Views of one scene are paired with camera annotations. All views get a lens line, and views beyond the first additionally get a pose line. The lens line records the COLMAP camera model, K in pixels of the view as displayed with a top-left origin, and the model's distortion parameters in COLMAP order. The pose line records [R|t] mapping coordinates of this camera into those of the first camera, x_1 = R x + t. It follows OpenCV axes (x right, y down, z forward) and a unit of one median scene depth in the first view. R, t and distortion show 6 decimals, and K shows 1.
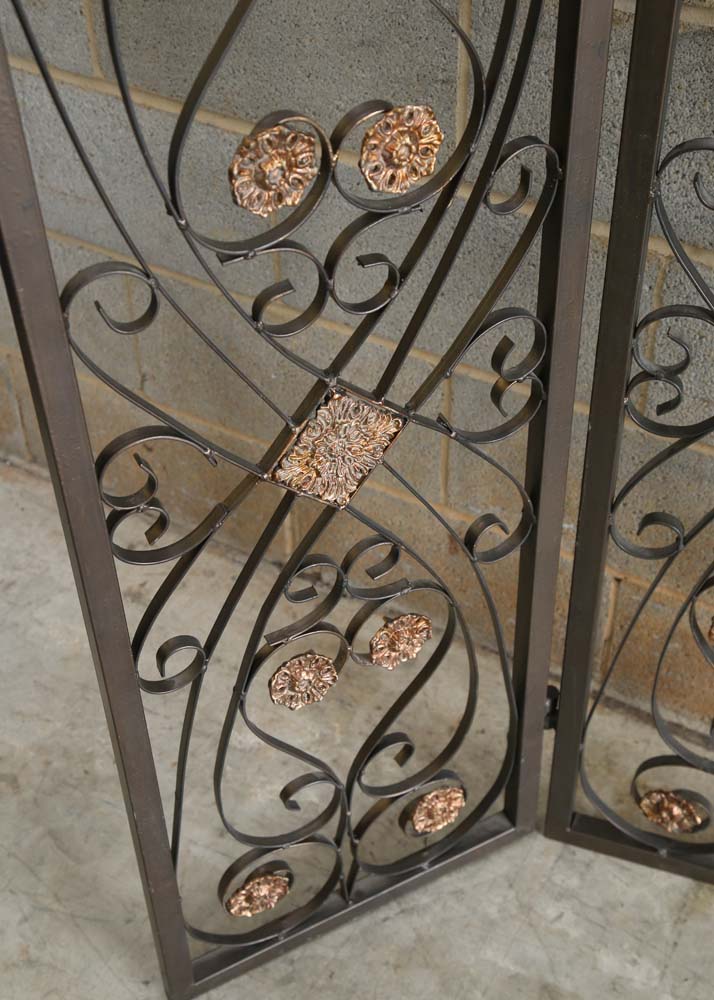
lens RADIAL K [[1502.5, 0, 357.9], [0, 1502.5, 487.3], [0, 0, 1]] dist [0.145068, 0.000000]
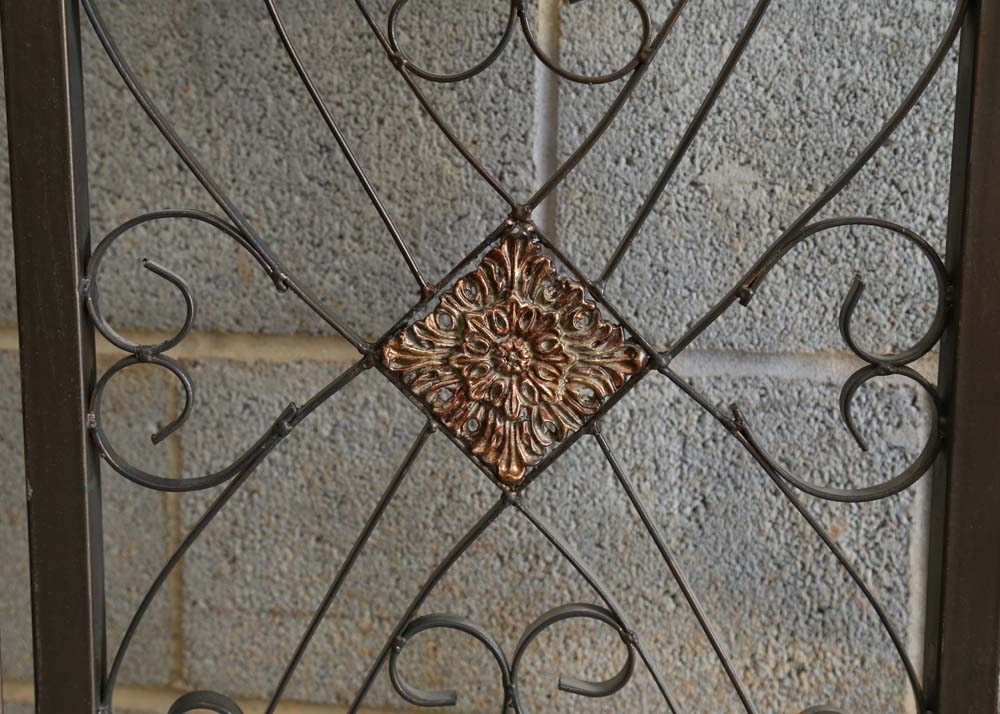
lens RADIAL K [[1720.4, 0, 508.7], [0, 1720.4, 327.1], [0, 0, 1]] dist [0.153982, 0.000000]
pose [[0.945644, -0.025575, 0.324196, 0.095325], [0.206044, 0.818395, -0.536447, 0.225167], [-0.251601, 0.574087, 0.779180, 0.372439]]
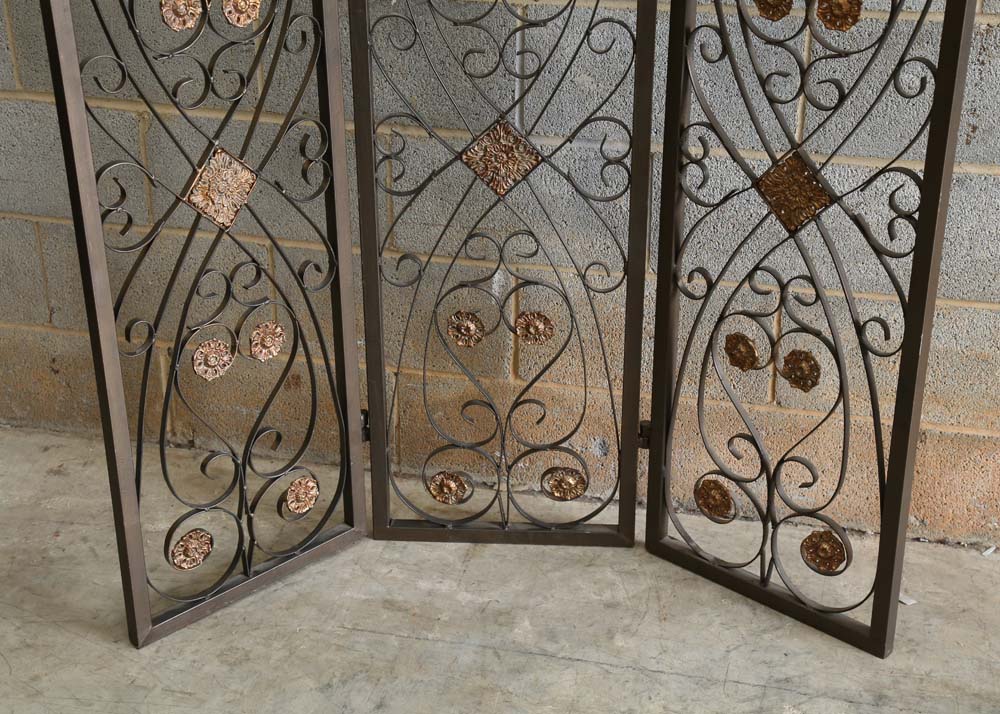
lens RADIAL K [[1622.1, 0, 495.5], [0, 1622.1, 373.8], [0, 0, 1]] dist [0.183515, 0.000000]
pose [[0.964026, -0.100925, 0.245903, -0.152814], [0.171430, 0.943073, -0.285001, 0.605615], [-0.203141, 0.316903, 0.926448, -0.617910]]
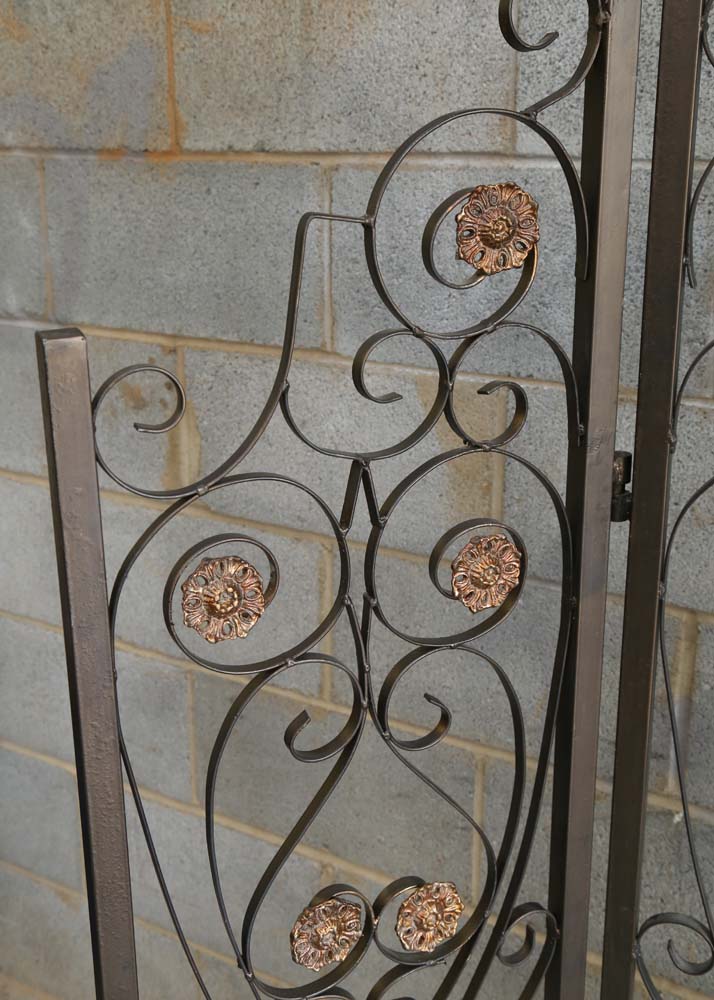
lens RADIAL K [[1193.0, 0, 349.2], [0, 1193.0, 505.0], [0, 0, 1]] dist [0.046046, 0.000000]
pose [[0.998646, 0.030404, -0.042208, -0.003899], [-0.045838, 0.897953, -0.437697, -0.060030], [0.024593, 0.439039, 0.898131, -0.024727]]
